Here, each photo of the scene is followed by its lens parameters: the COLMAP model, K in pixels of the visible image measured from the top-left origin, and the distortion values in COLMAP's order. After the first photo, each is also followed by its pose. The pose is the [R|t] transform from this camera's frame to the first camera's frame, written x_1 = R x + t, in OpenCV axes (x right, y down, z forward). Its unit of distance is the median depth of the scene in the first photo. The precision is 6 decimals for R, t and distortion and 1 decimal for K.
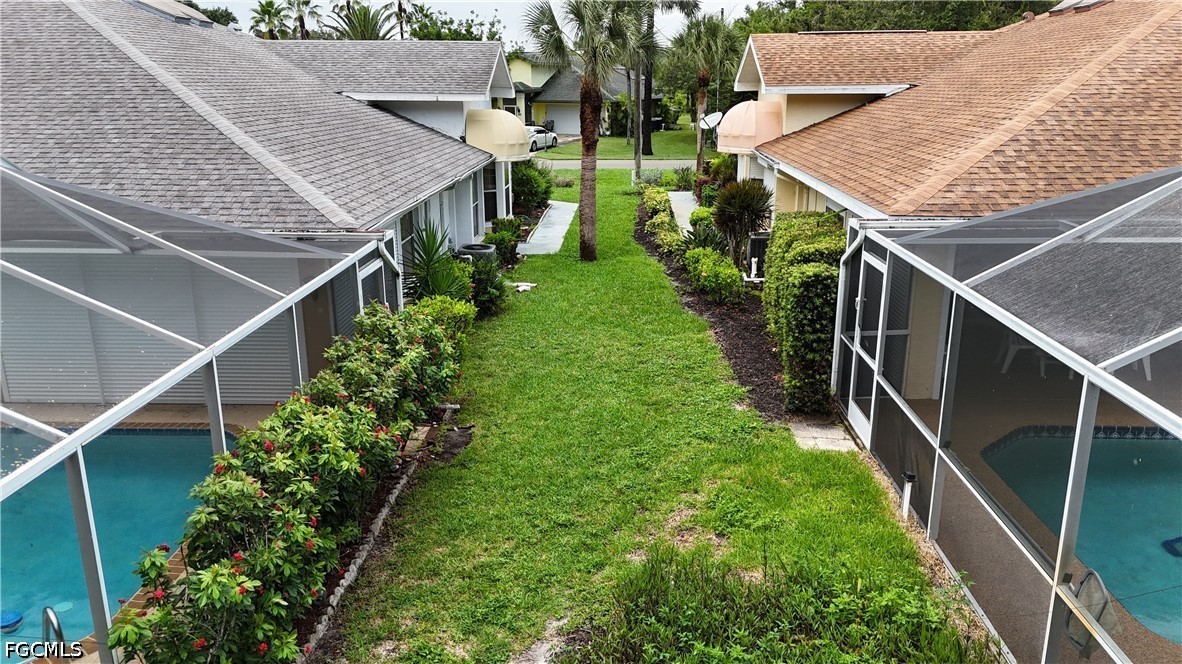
lens RADIAL K [[880.9, 0, 587.4], [0, 880.9, 326.4], [0, 0, 1]] dist [0.077664, -0.046973]
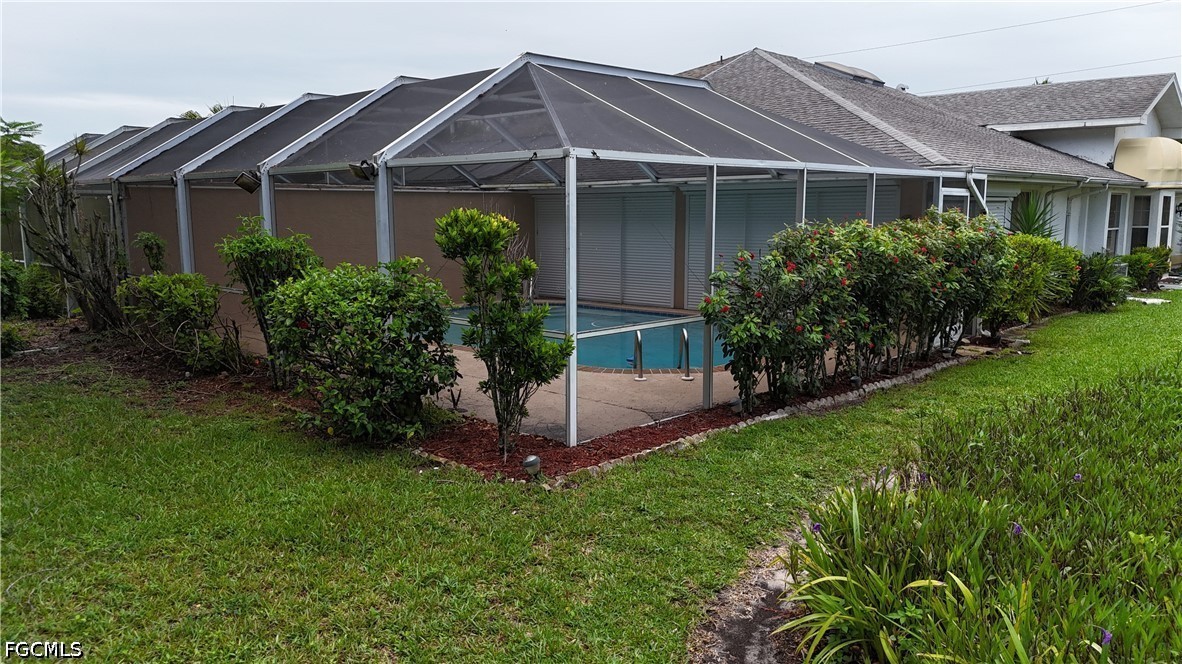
lens RADIAL K [[880.9, 0, 601.2], [0, 880.9, 334.1], [0, 0, 1]] dist [0.077664, -0.046973]
pose [[0.763730, 0.094998, -0.638508, 0.135484], [-0.177387, 0.981920, -0.066084, 0.223898], [0.620685, 0.163733, 0.766773, -0.132559]]
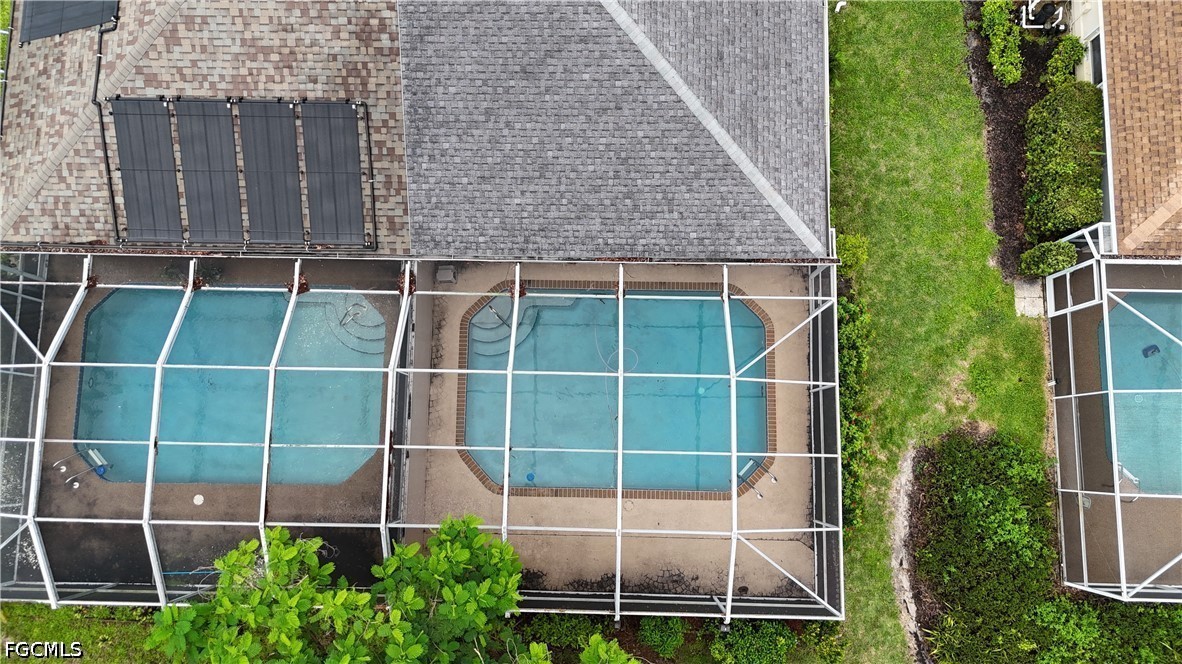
lens RADIAL K [[880.9, 0, 596.1], [0, 880.9, 335.0], [0, 0, 1]] dist [0.077664, -0.046973]
pose [[0.999386, -0.034015, 0.008447, -0.634964], [0.005184, 0.381826, 0.924220, -1.474273], [-0.034663, -0.923608, 0.381768, 0.126793]]
